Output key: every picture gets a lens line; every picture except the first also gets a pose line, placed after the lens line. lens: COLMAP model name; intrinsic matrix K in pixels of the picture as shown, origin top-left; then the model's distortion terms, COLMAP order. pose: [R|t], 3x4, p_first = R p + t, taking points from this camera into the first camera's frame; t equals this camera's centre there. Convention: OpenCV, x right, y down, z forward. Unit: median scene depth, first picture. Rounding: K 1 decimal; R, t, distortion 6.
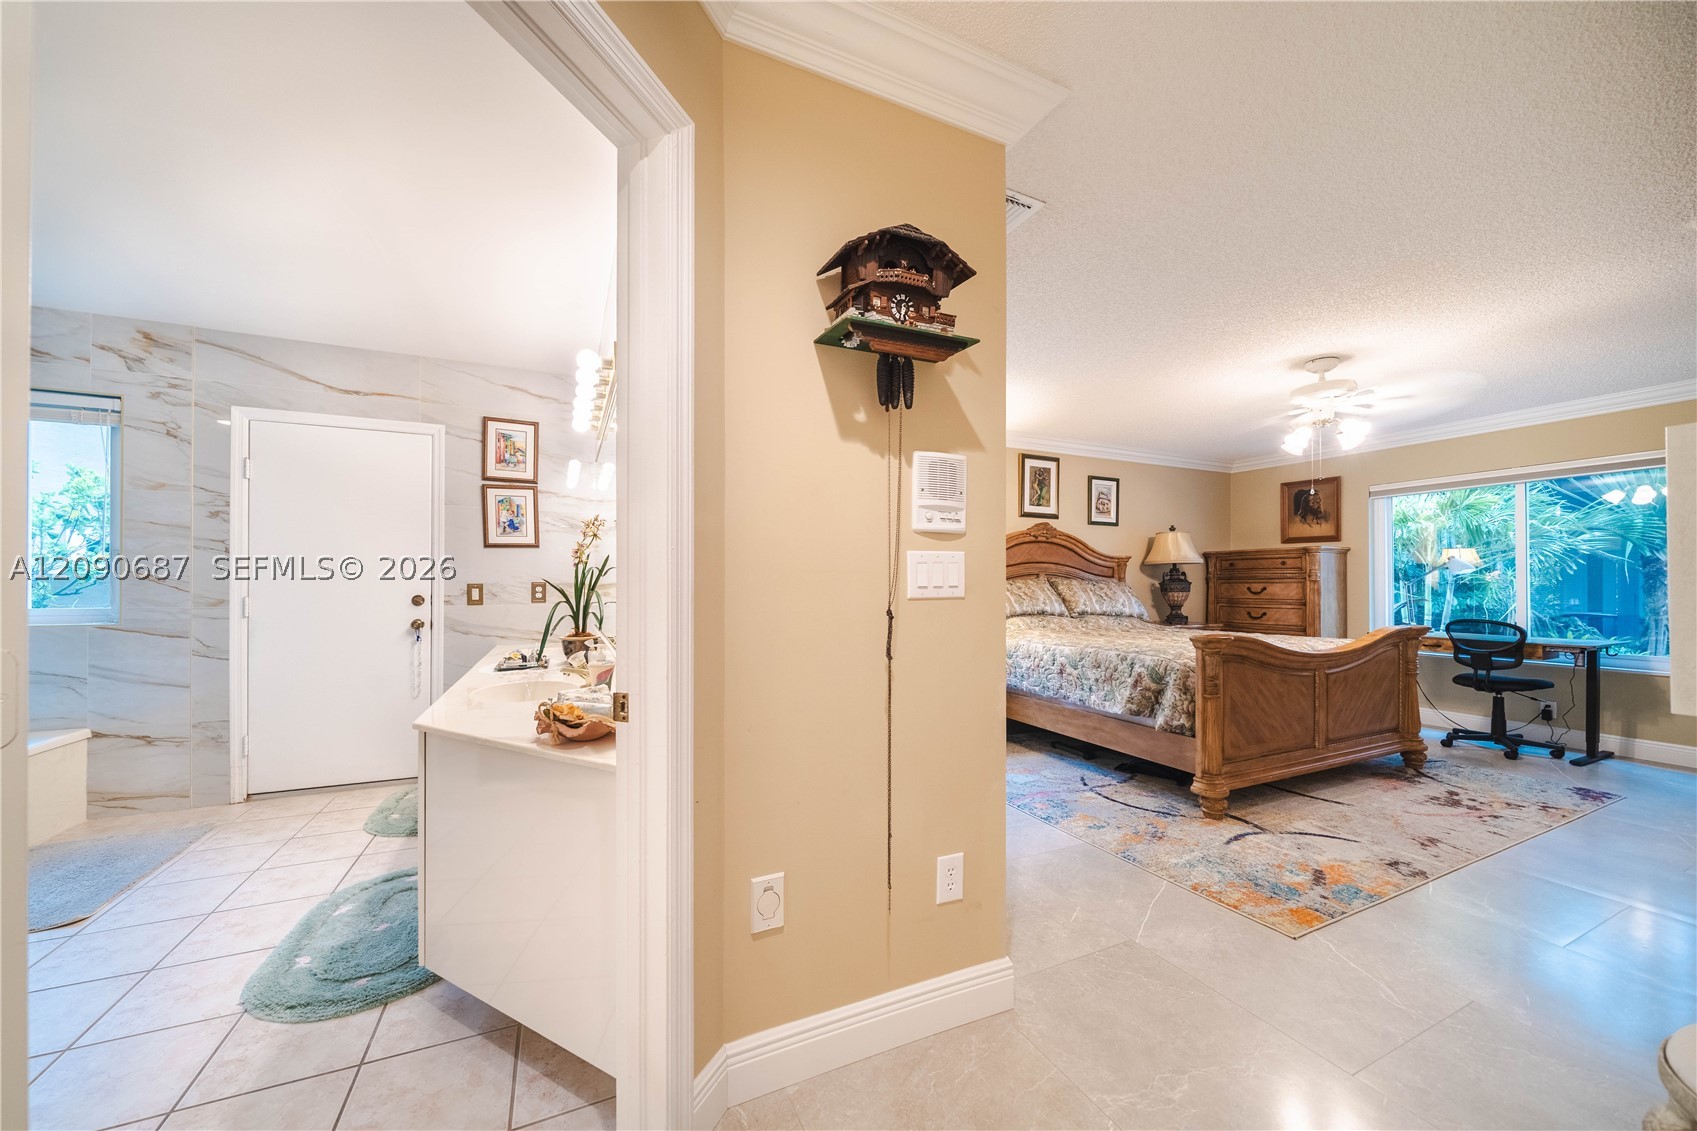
lens RADIAL K [[584.1, 0, 812.4], [0, 584.1, 578.2], [0, 0, 1]] dist [-0.002424, -0.000319]
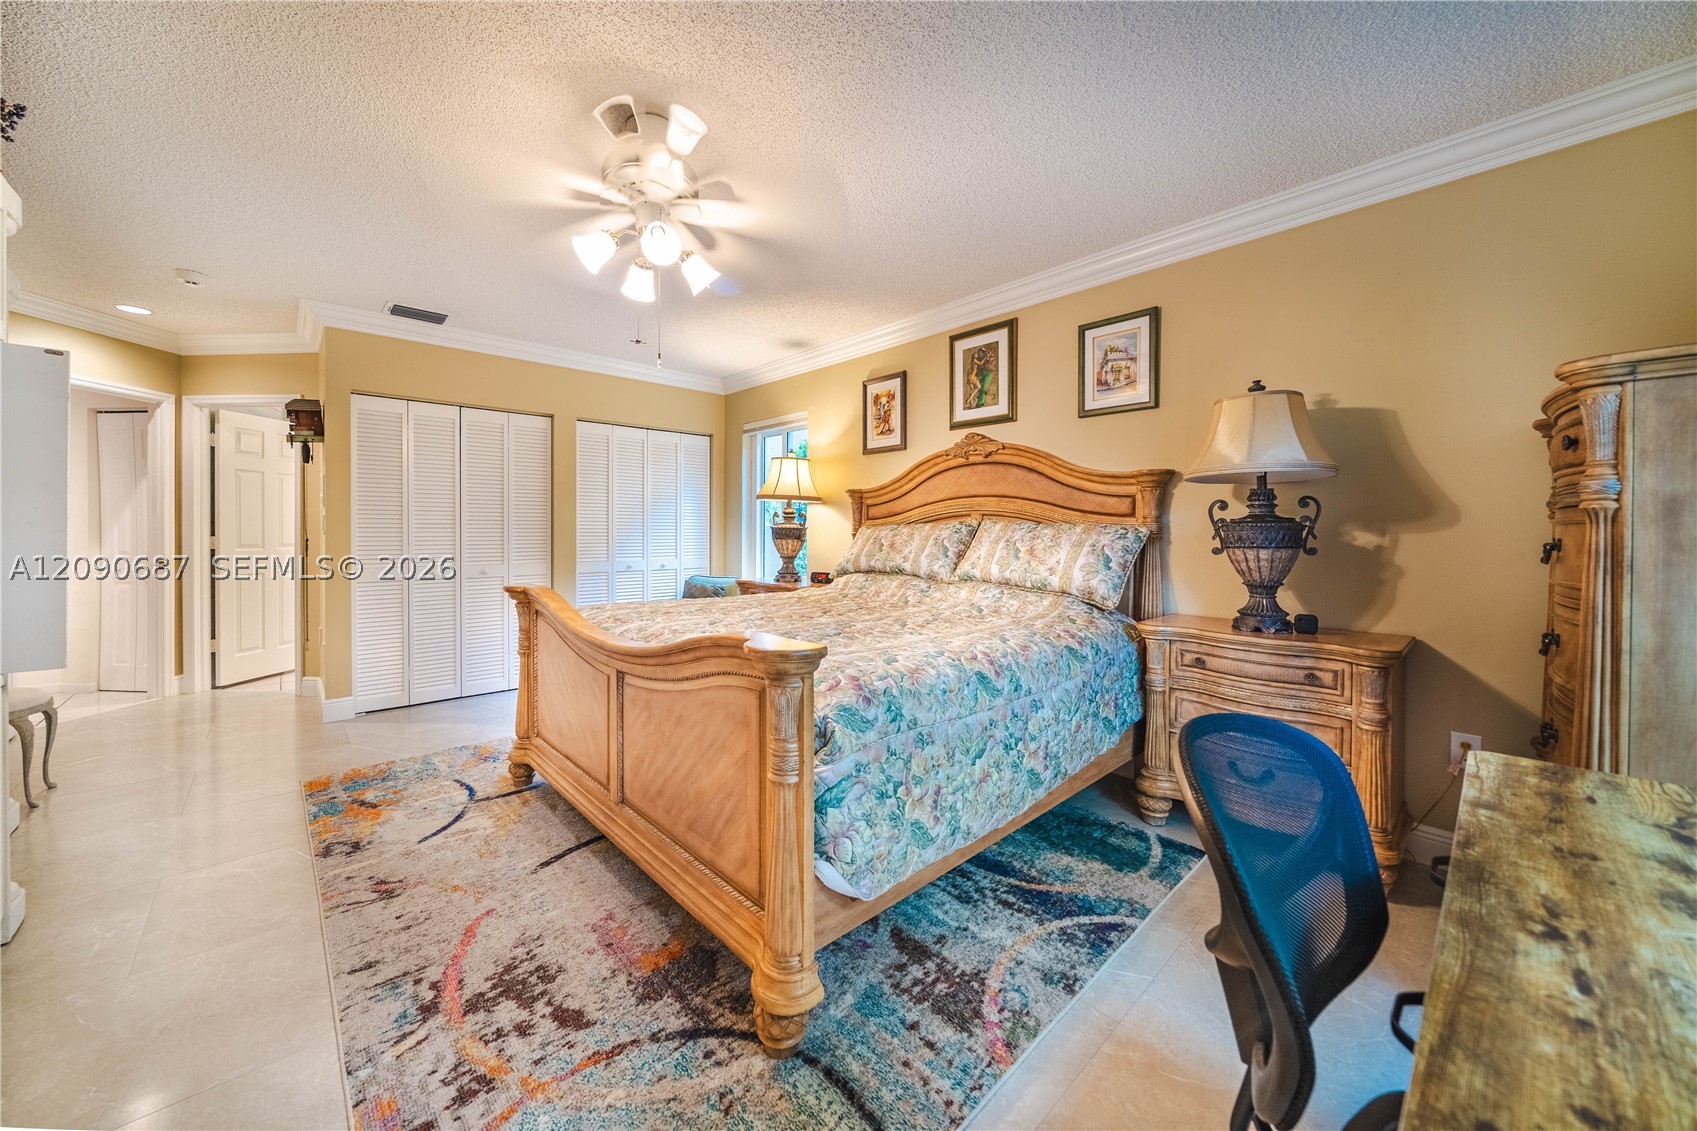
lens RADIAL K [[577.2, 0, 795.9], [0, 577.2, 531.8], [0, 0, 1]] dist [-0.000913, -0.000043]
pose [[0.336146, 0.001226, -0.941809, 1.332385], [0.008239, 0.999957, 0.004242, 0.011189], [0.941774, -0.009185, 0.336121, 0.872243]]
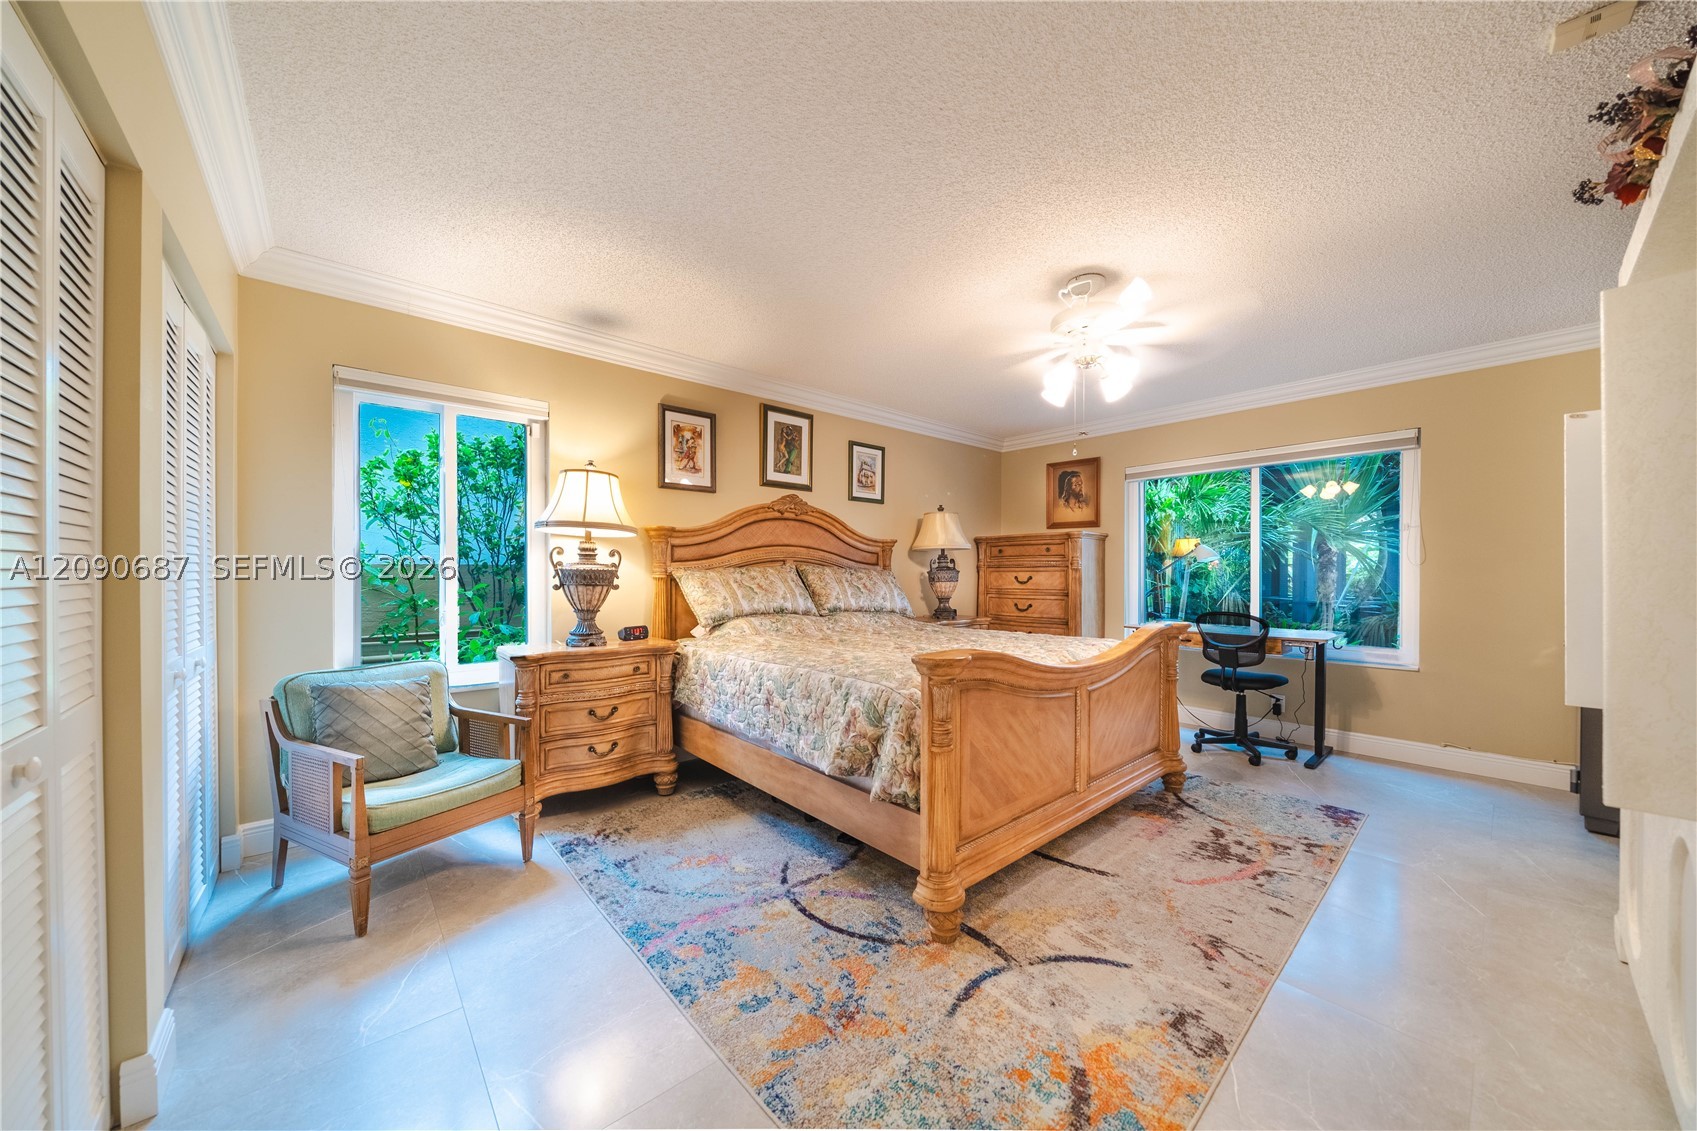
lens RADIAL K [[586.3, 0, 825.9], [0, 586.3, 571.5], [0, 0, 1]] dist [-0.000216, -0.000050]
pose [[0.953375, -0.000698, 0.301787, 0.292319], [-0.001652, 0.999970, 0.007529, 0.002817], [-0.301783, -0.007676, 0.953346, 0.338360]]
